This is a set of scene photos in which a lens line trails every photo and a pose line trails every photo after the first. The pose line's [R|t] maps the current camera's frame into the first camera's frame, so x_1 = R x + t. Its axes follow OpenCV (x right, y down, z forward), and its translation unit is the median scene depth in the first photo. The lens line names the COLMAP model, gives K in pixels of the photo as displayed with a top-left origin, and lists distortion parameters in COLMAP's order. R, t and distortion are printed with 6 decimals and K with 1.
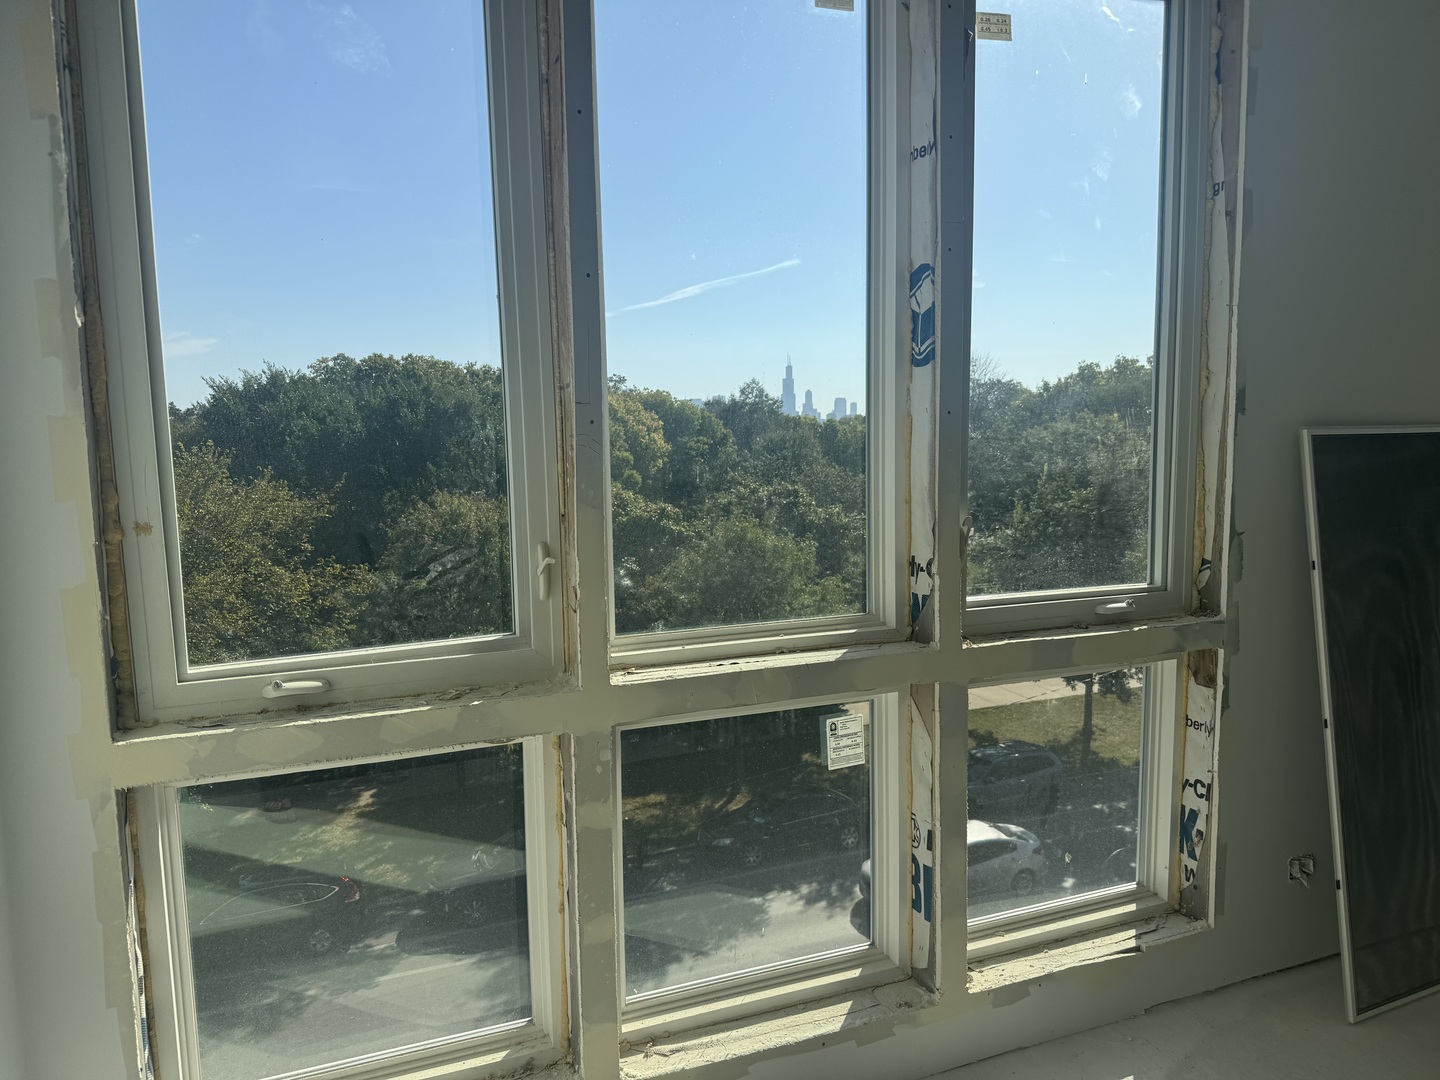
lens RADIAL K [[1008.1, 0, 720.0], [0, 1008.1, 540.0], [0, 0, 1]] dist [0.066027, -0.076561]
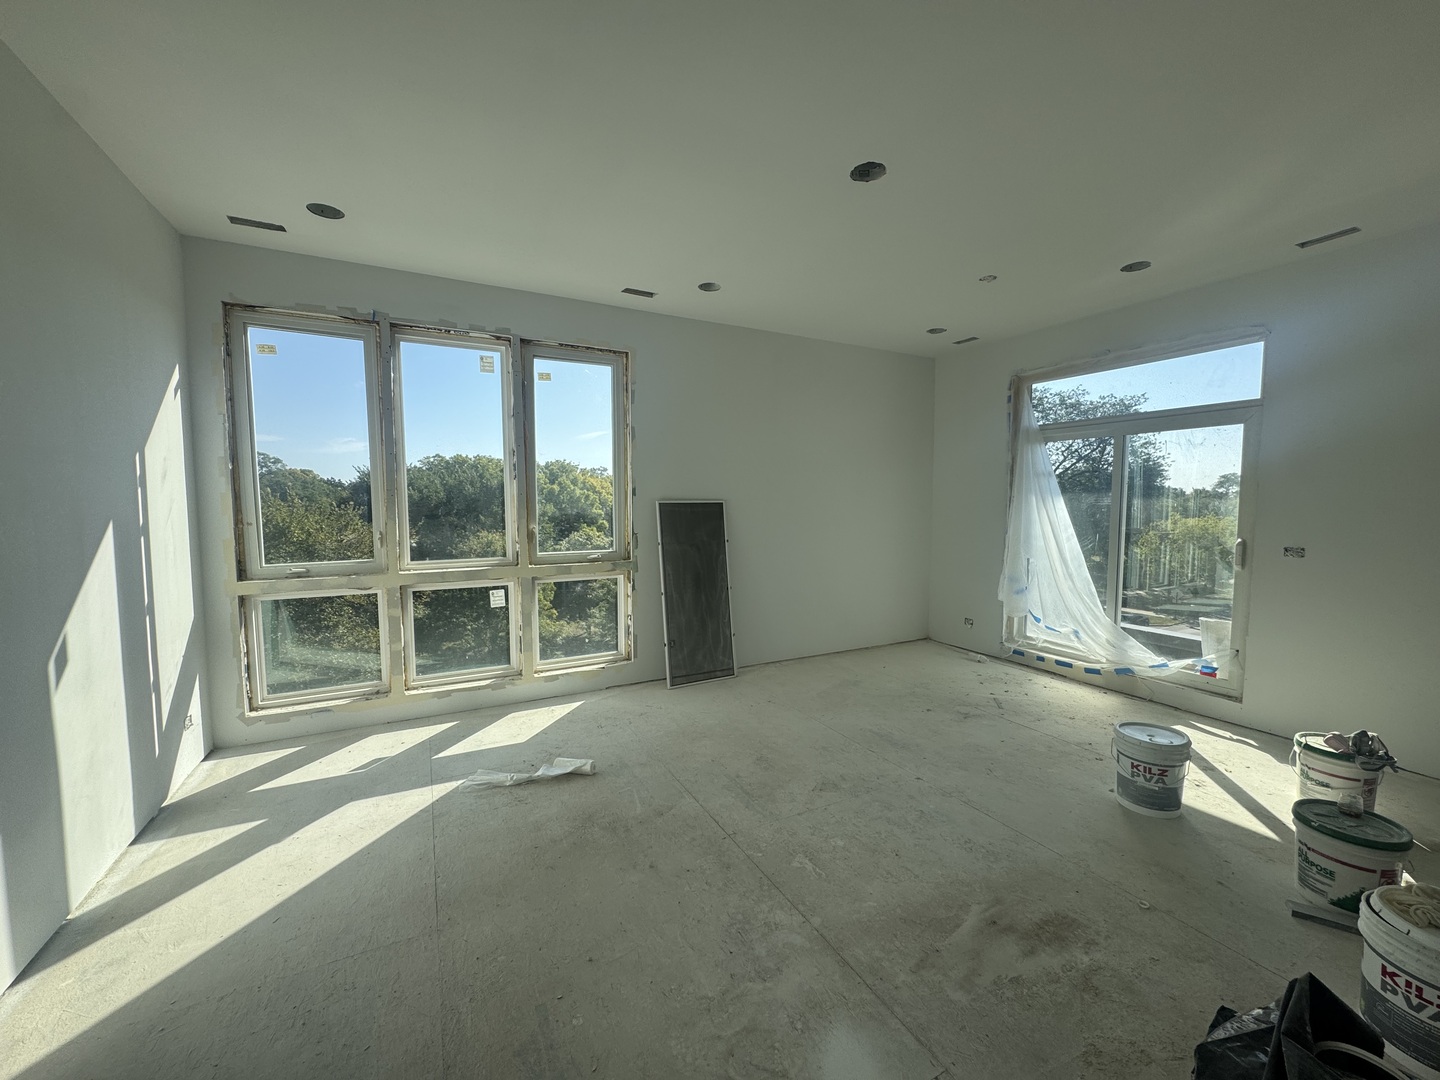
lens RADIAL K [[565.7, 0, 720.0], [0, 565.7, 540.0], [0, 0, 1]] dist [-0.002183, -0.000013]
pose [[0.994773, 0.006631, 0.101894, 0.577718], [-0.002794, 0.999283, -0.037755, 0.075932], [-0.102072, 0.037273, 0.994079, -0.749226]]
